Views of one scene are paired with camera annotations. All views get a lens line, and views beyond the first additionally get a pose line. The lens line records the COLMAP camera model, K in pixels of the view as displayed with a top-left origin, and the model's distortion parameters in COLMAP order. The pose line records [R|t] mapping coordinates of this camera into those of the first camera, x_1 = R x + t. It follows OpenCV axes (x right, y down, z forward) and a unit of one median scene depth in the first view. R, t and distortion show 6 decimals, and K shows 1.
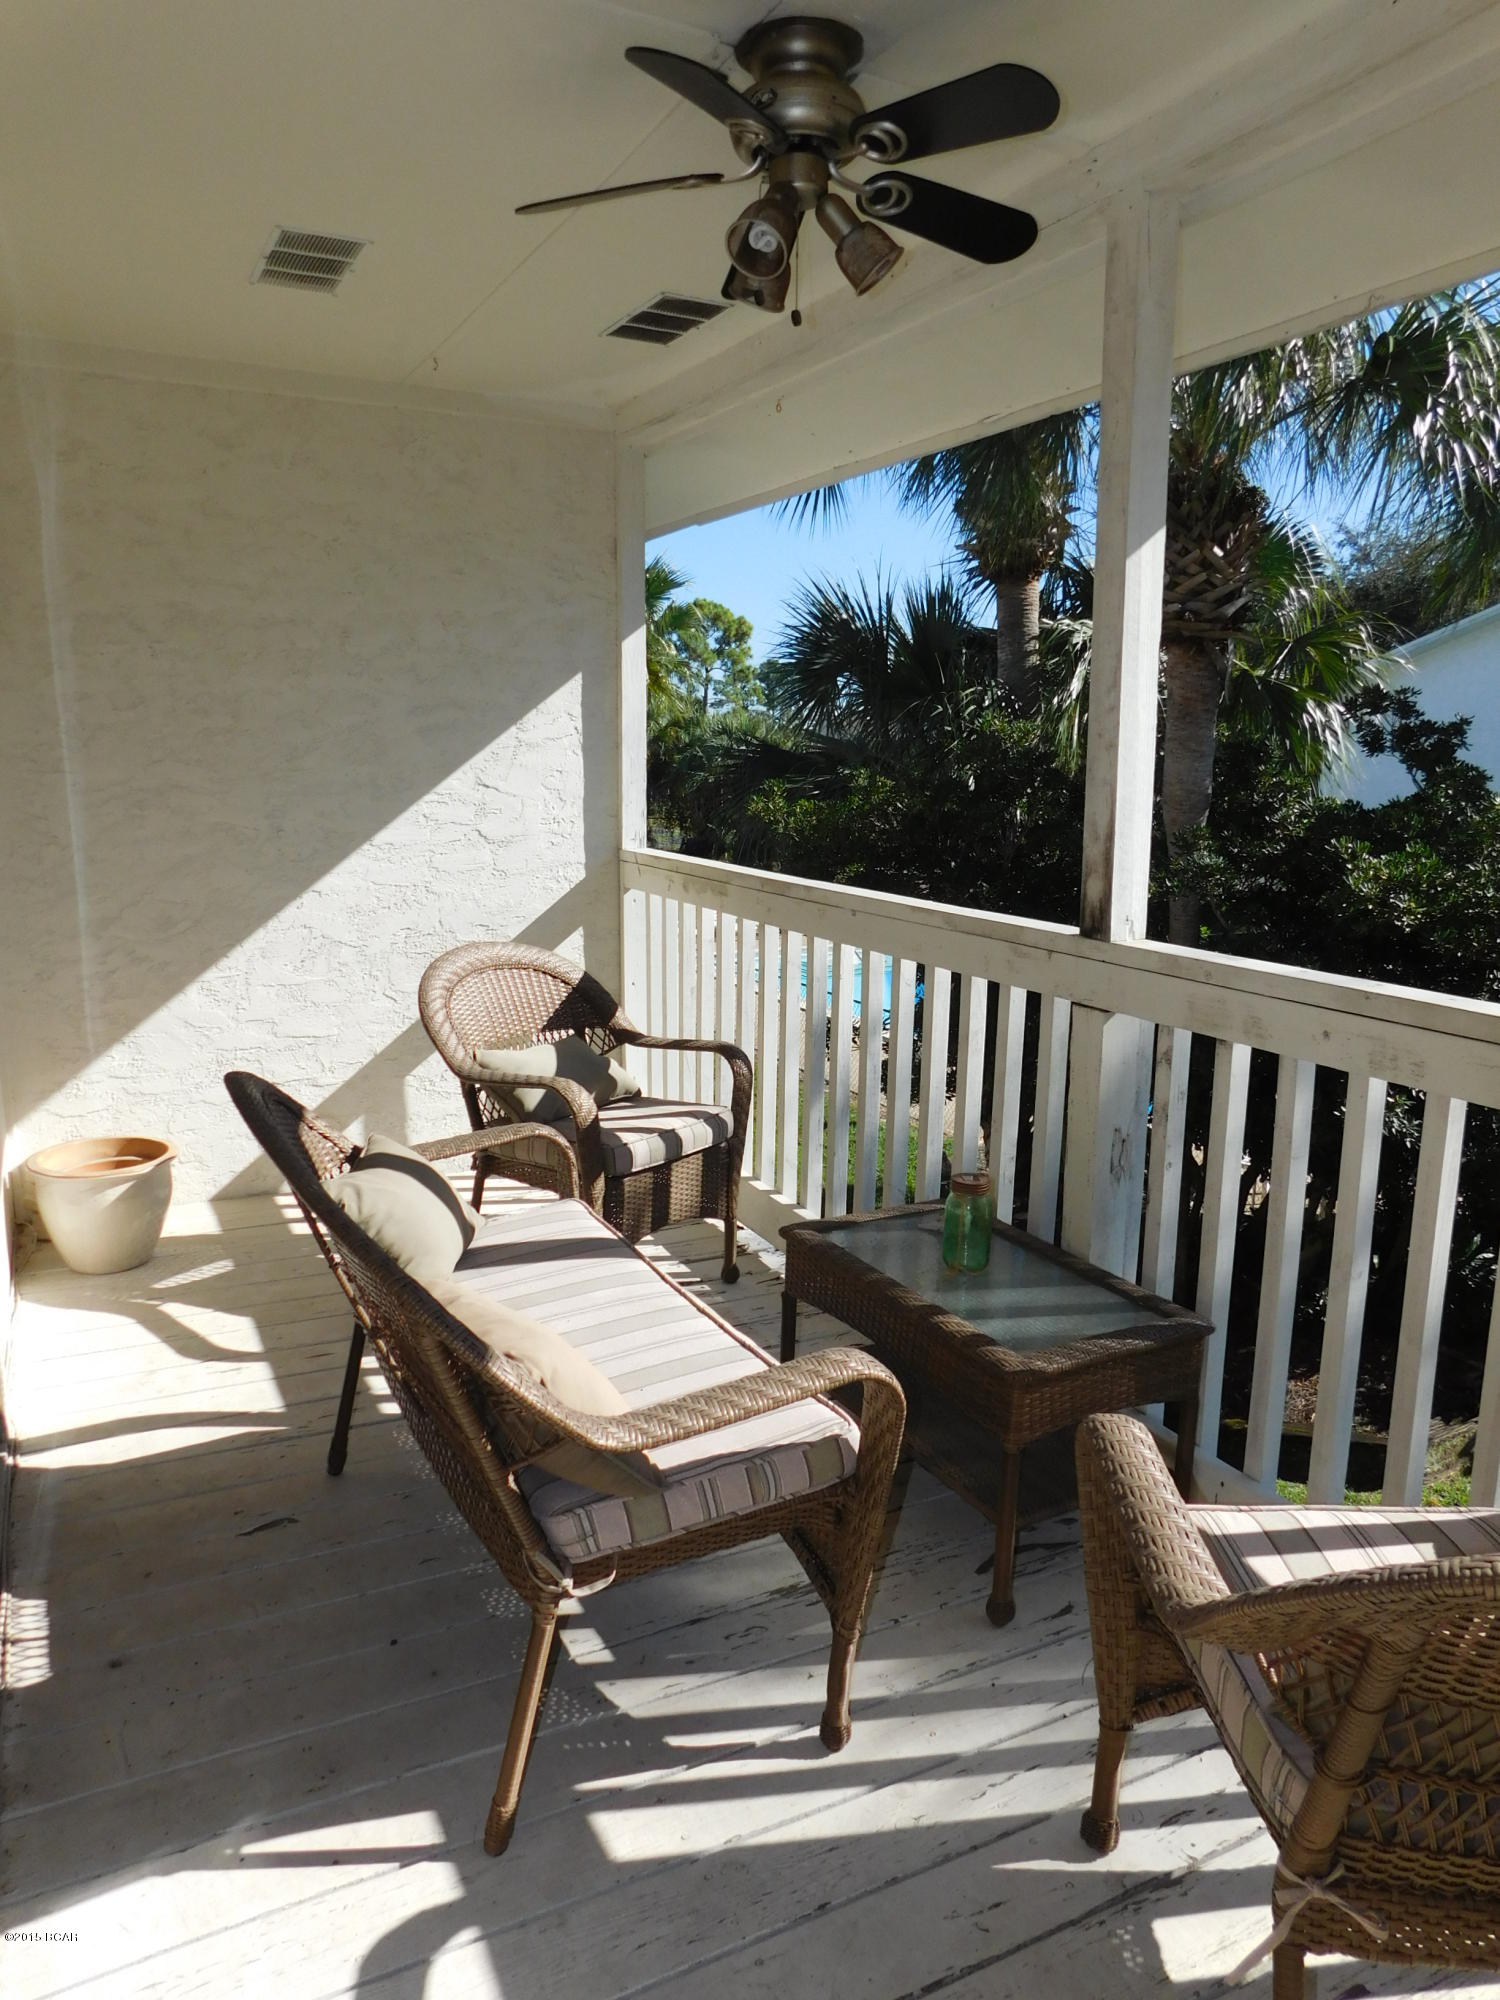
lens RADIAL K [[1322.5, 0, 750.0], [0, 1322.5, 1000.0], [0, 0, 1]] dist [-0.069490, 0.056765]
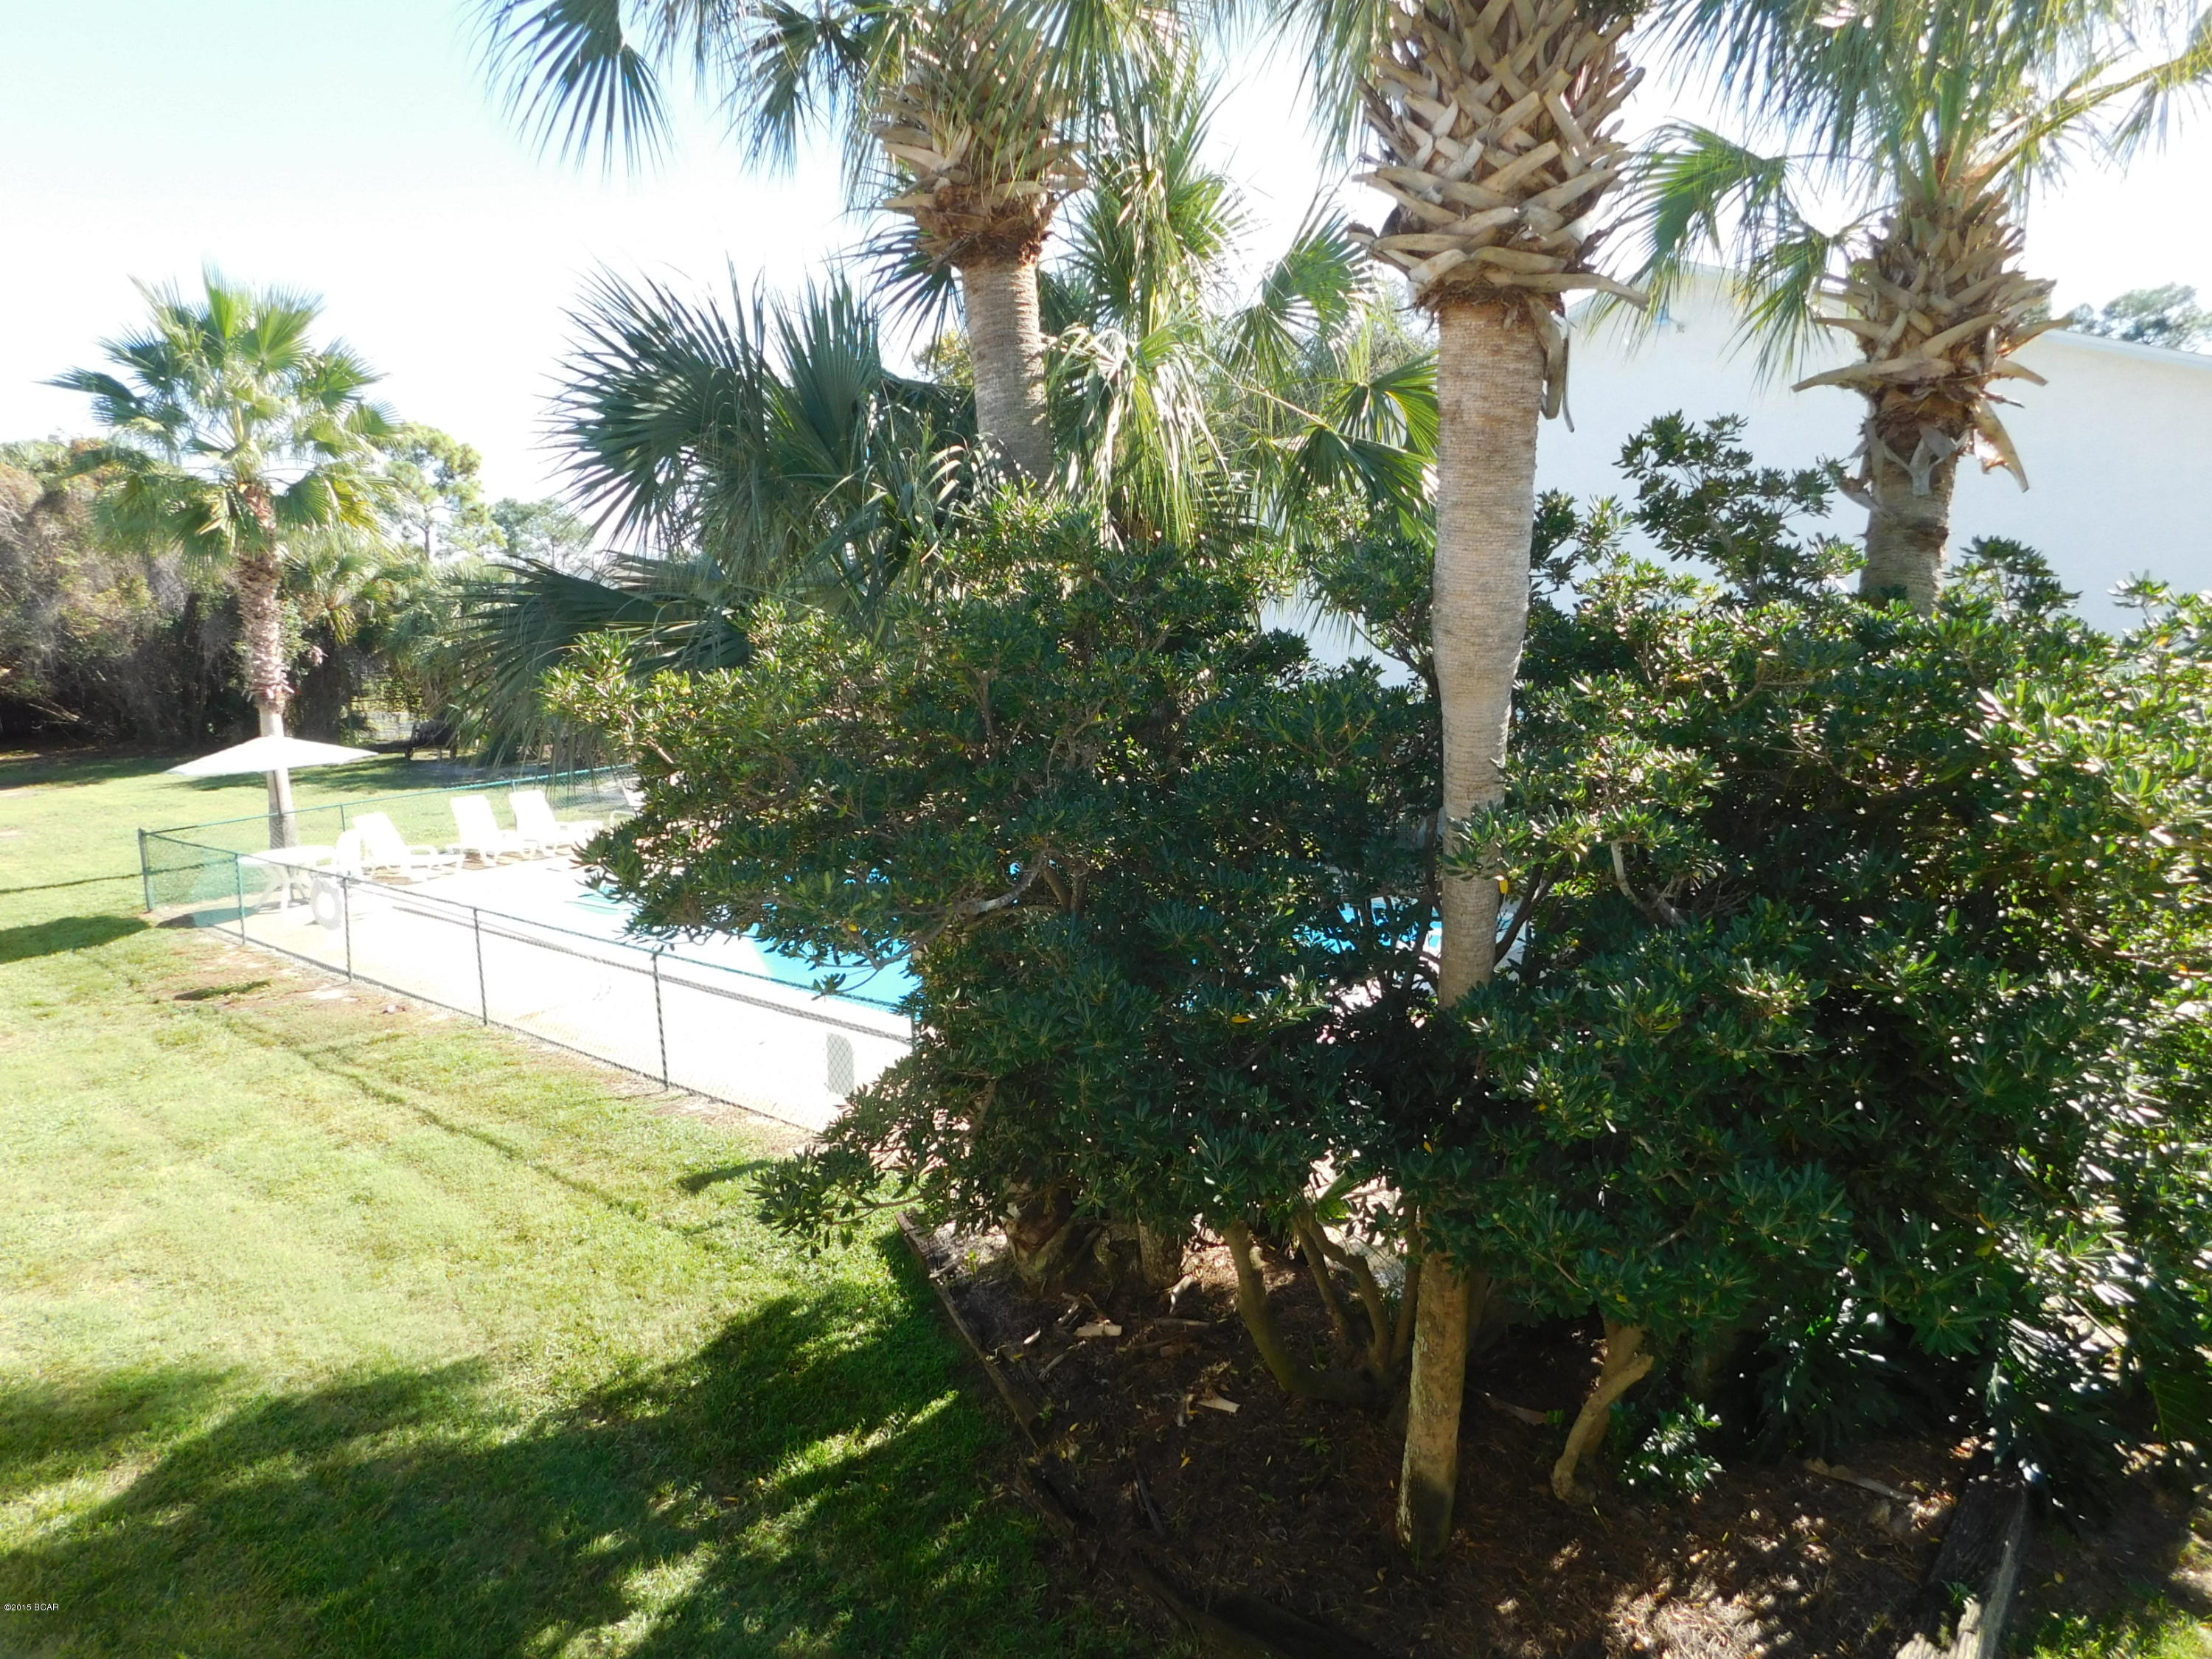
lens RADIAL K [[1462.7, 0, 1111.2], [0, 1462.7, 823.6], [0, 0, 1]] dist [-0.069490, 0.056765]
pose [[0.919685, -0.099666, 0.379798, -0.011414], [0.111223, 0.993759, -0.008547, -0.053787], [-0.376575, 0.050103, 0.925030, 0.330776]]
